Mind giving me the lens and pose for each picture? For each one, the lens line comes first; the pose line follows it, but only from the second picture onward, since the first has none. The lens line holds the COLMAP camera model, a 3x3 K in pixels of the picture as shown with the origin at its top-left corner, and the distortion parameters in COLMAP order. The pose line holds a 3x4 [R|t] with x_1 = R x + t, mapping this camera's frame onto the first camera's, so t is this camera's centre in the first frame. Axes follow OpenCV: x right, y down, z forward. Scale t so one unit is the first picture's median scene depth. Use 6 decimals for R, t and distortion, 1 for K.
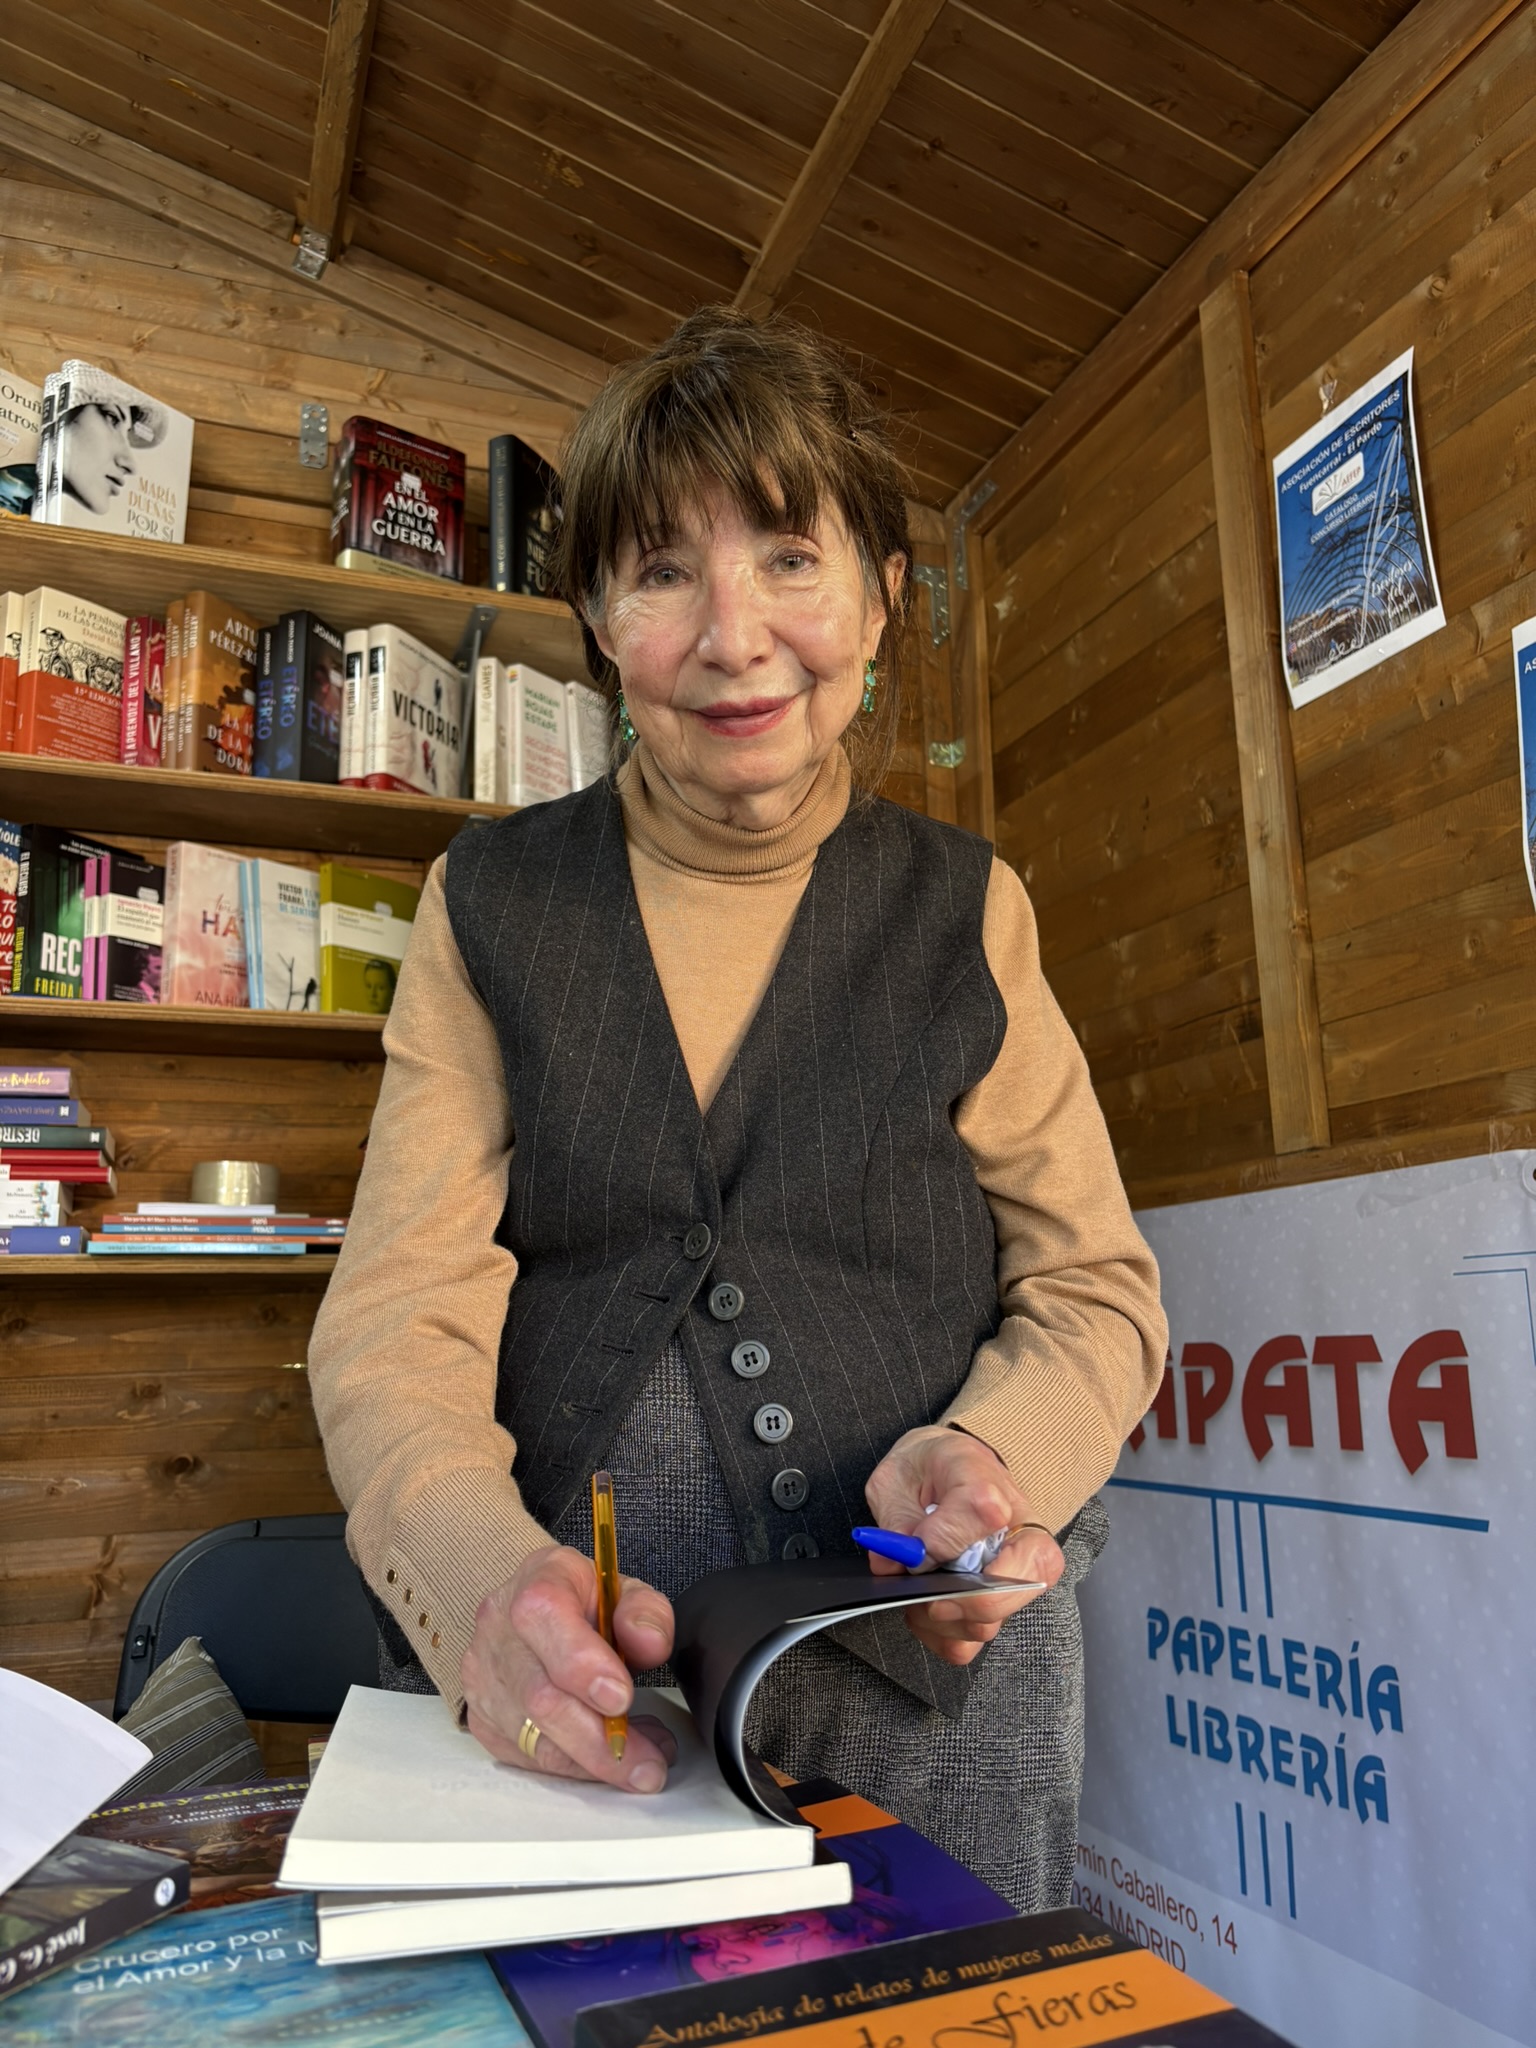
lens RADIAL K [[1564.6, 0, 773.5], [0, 1564.6, 1016.5], [0, 0, 1]] dist [0.049287, -0.051103]
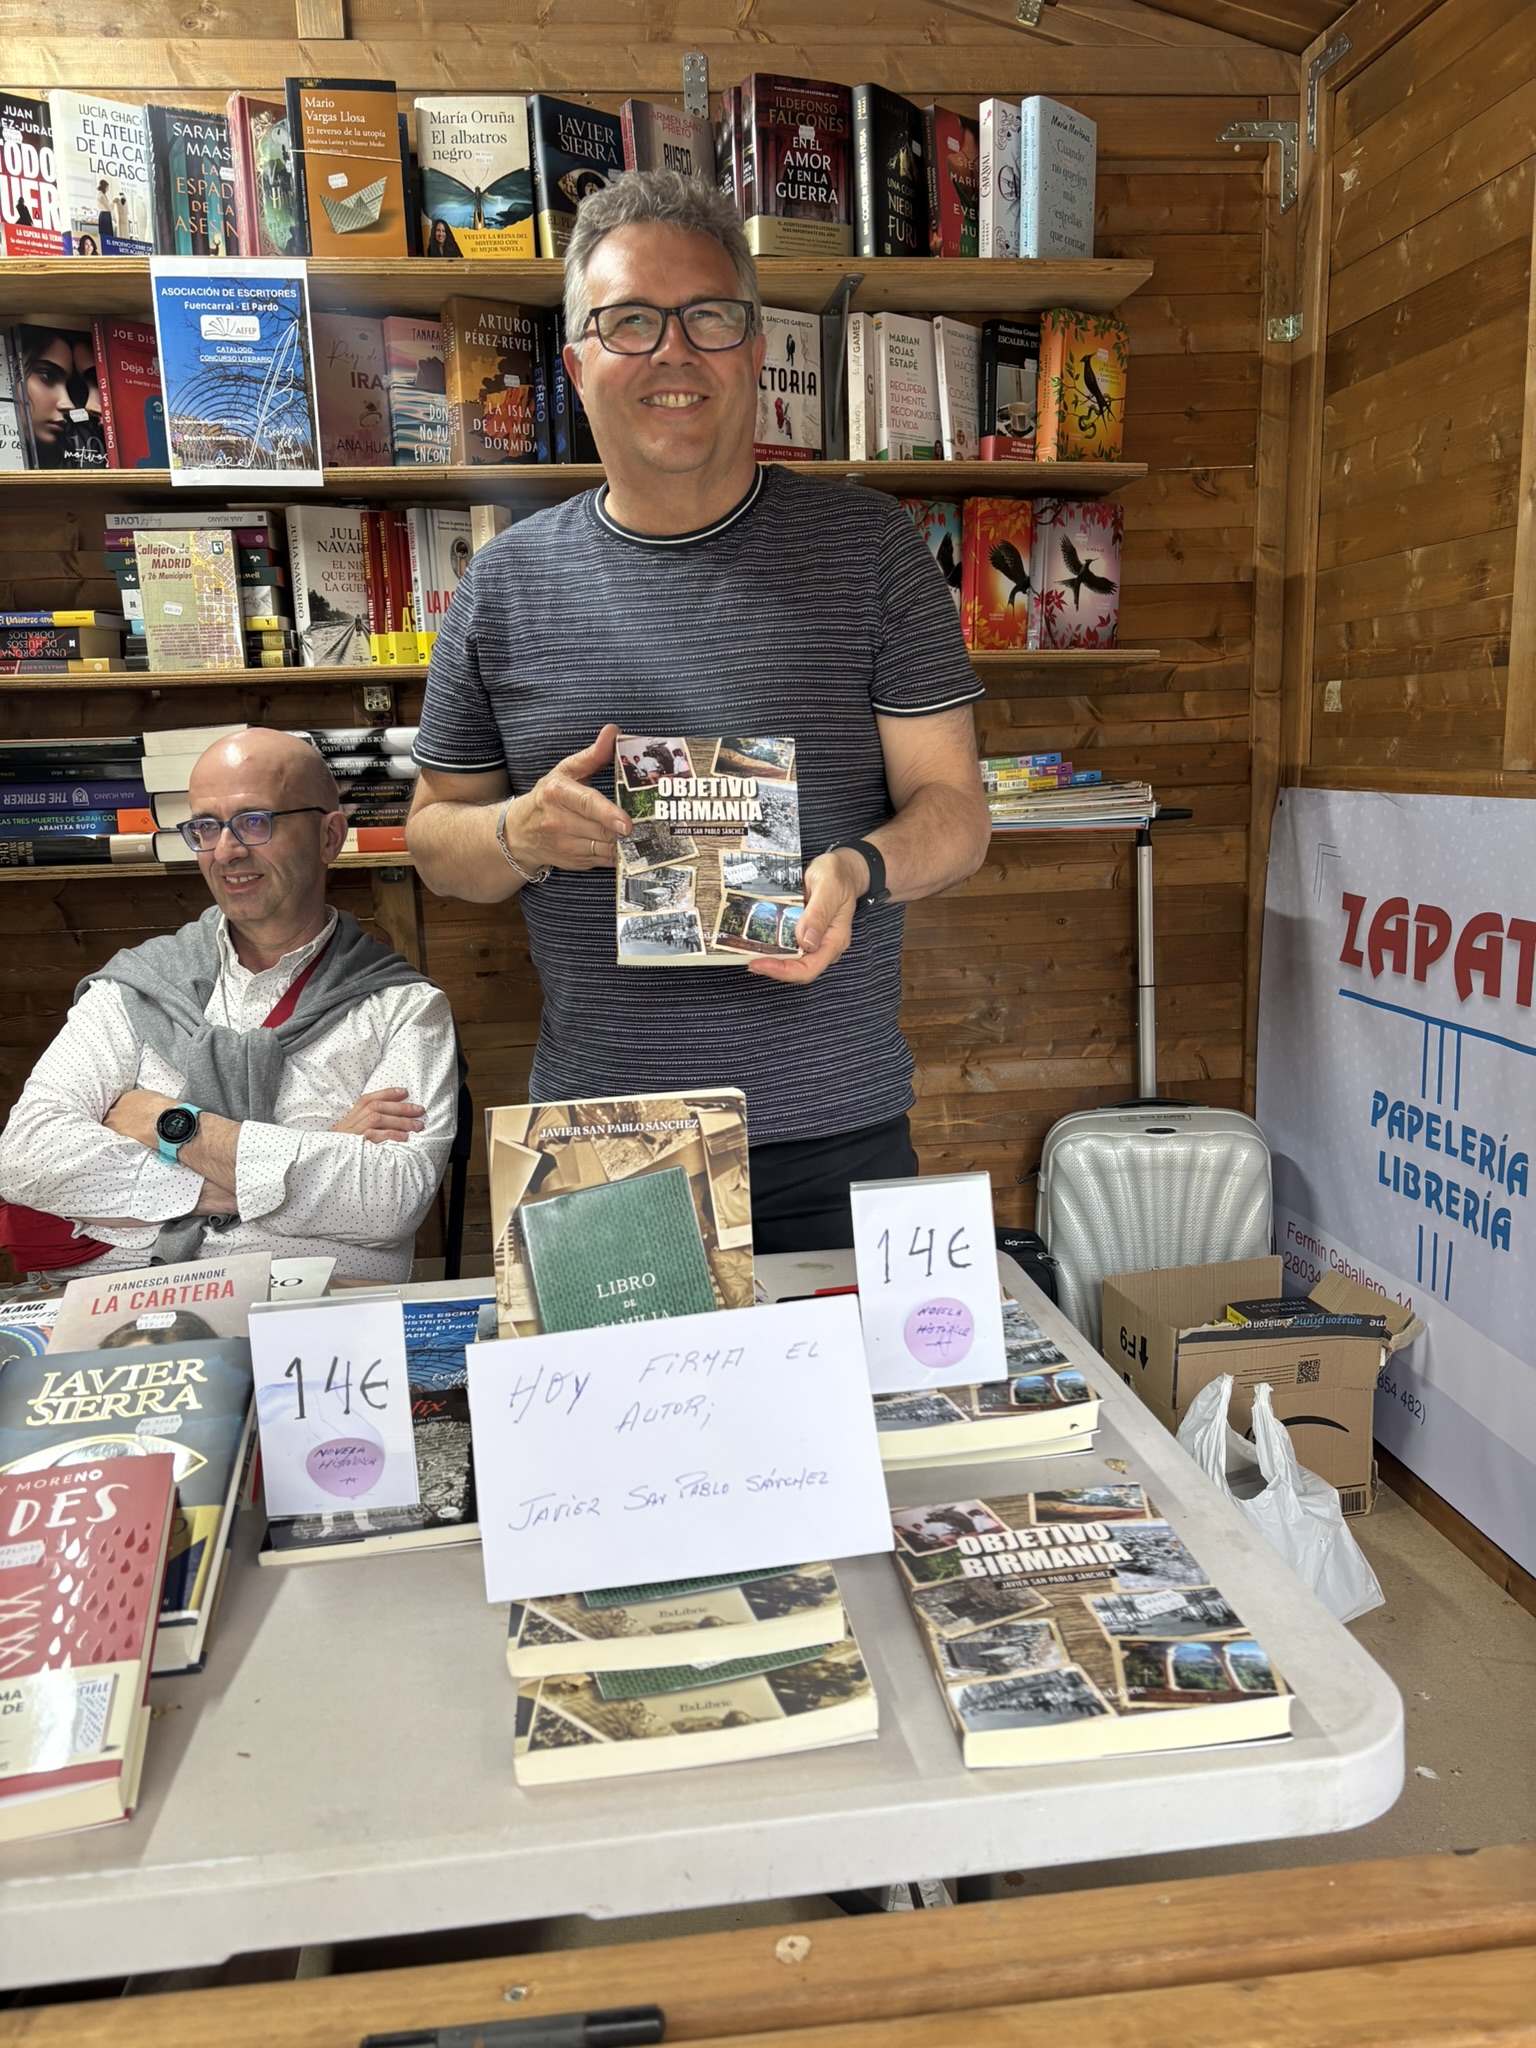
lens RADIAL K [[1564.6, 0, 773.2], [0, 1564.6, 1043.6], [0, 0, 1]] dist [0.049287, -0.051103]
pose [[0.972599, 0.036028, -0.229681, 0.051631], [0.056183, 0.922217, 0.382570, -0.207458], [0.225599, -0.384991, 0.894923, -0.298853]]
